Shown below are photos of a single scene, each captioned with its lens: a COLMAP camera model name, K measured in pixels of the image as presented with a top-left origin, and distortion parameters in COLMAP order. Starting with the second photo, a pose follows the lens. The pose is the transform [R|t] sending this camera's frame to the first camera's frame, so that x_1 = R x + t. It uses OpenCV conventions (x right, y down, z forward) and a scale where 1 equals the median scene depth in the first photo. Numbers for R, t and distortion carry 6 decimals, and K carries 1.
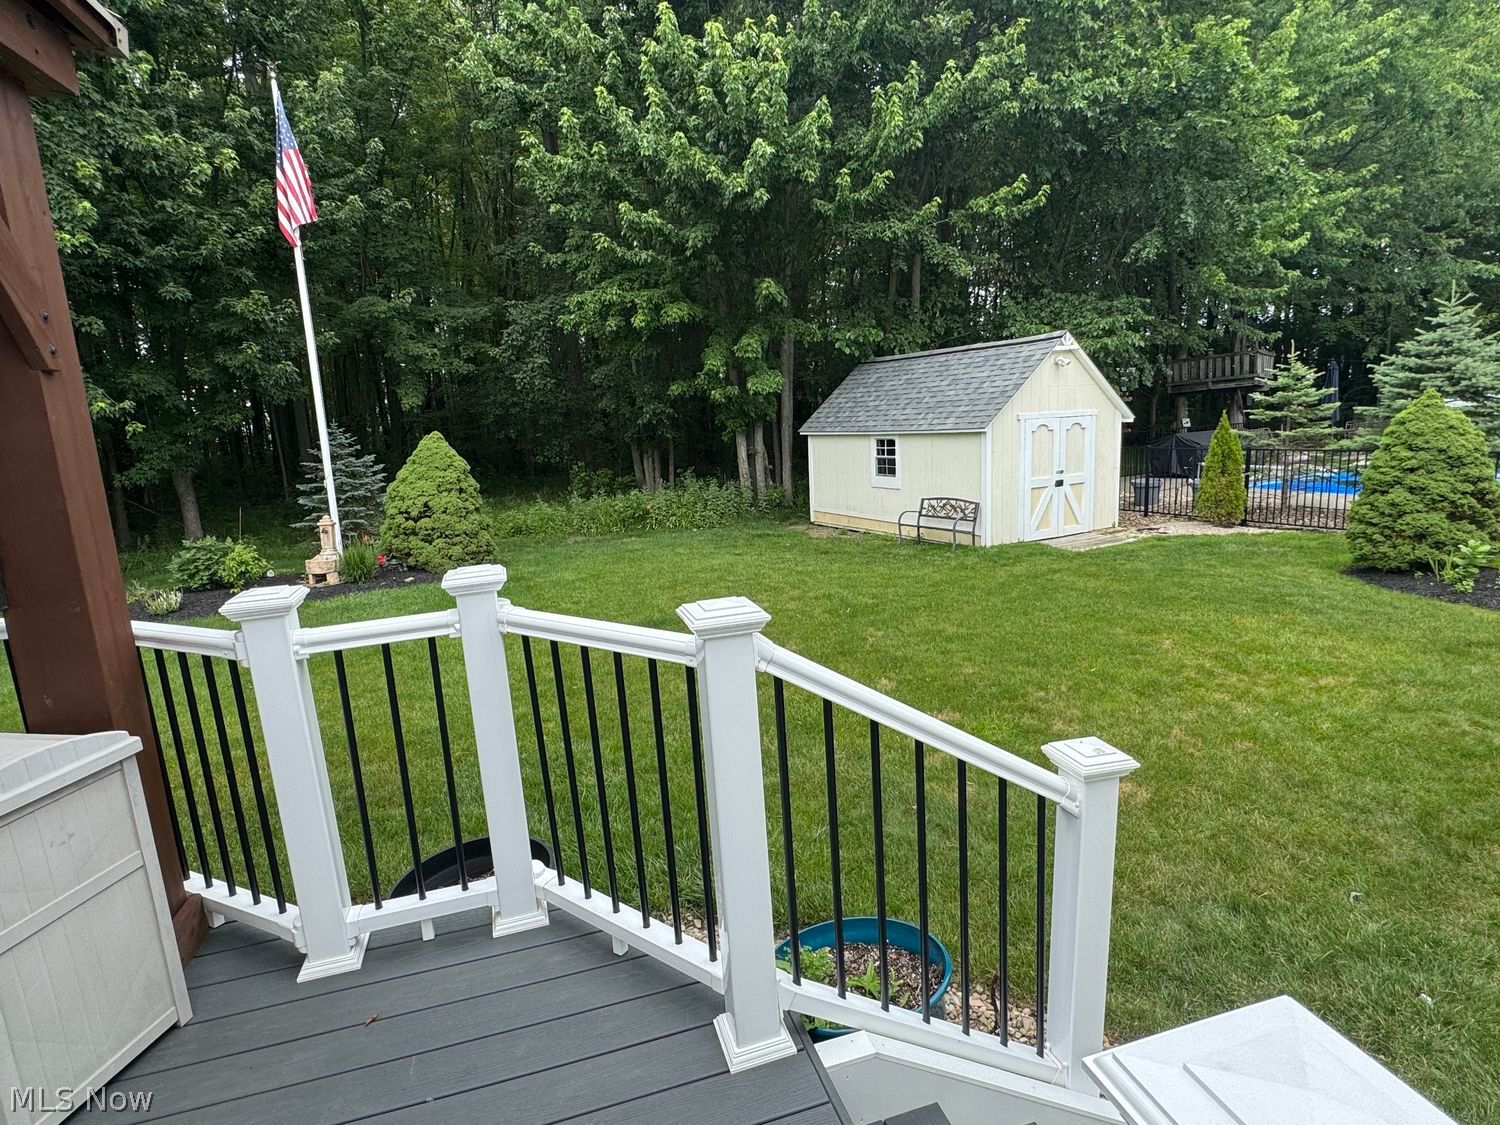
lens RADIAL K [[788.1, 0, 746.9], [0, 788.1, 566.6], [0, 0, 1]] dist [-0.009933, -0.000037]
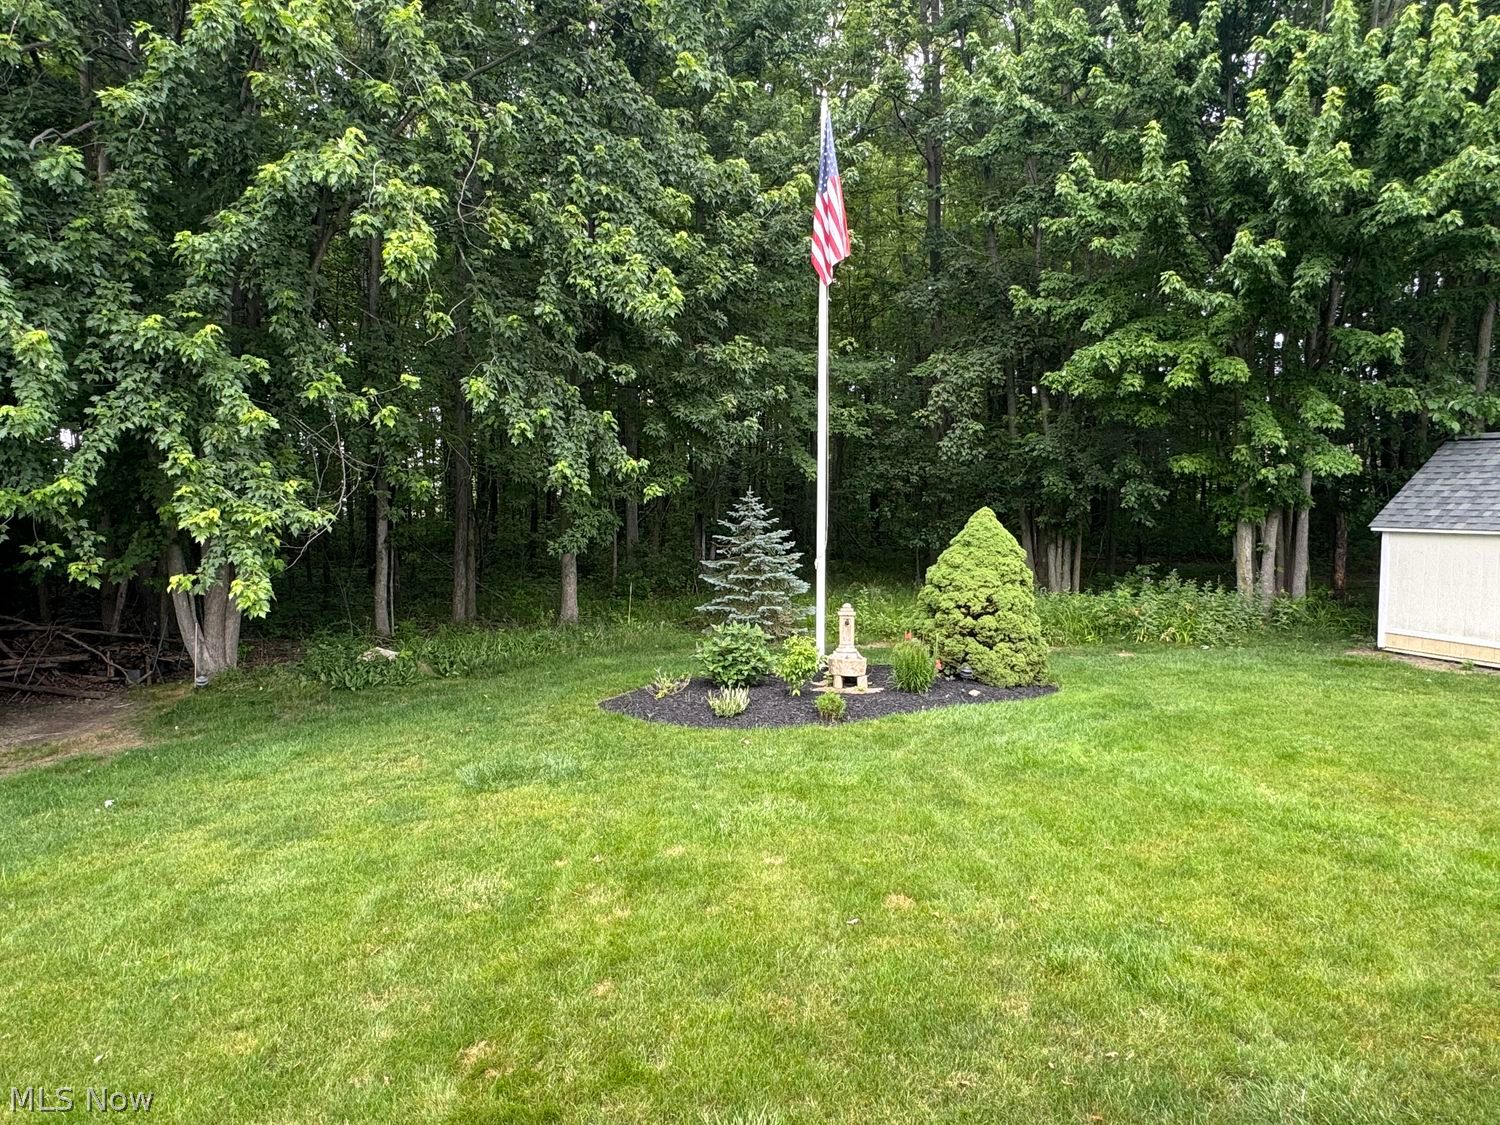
lens RADIAL K [[964.5, 0, 761.2], [0, 964.5, 553.1], [0, 0, 1]] dist [0.009723, 0.010810]
pose [[0.980837, 0.052619, -0.187591, -0.378266], [-0.076266, 0.989699, -0.121156, 0.009327], [0.179284, 0.133141, 0.974746, 0.006696]]
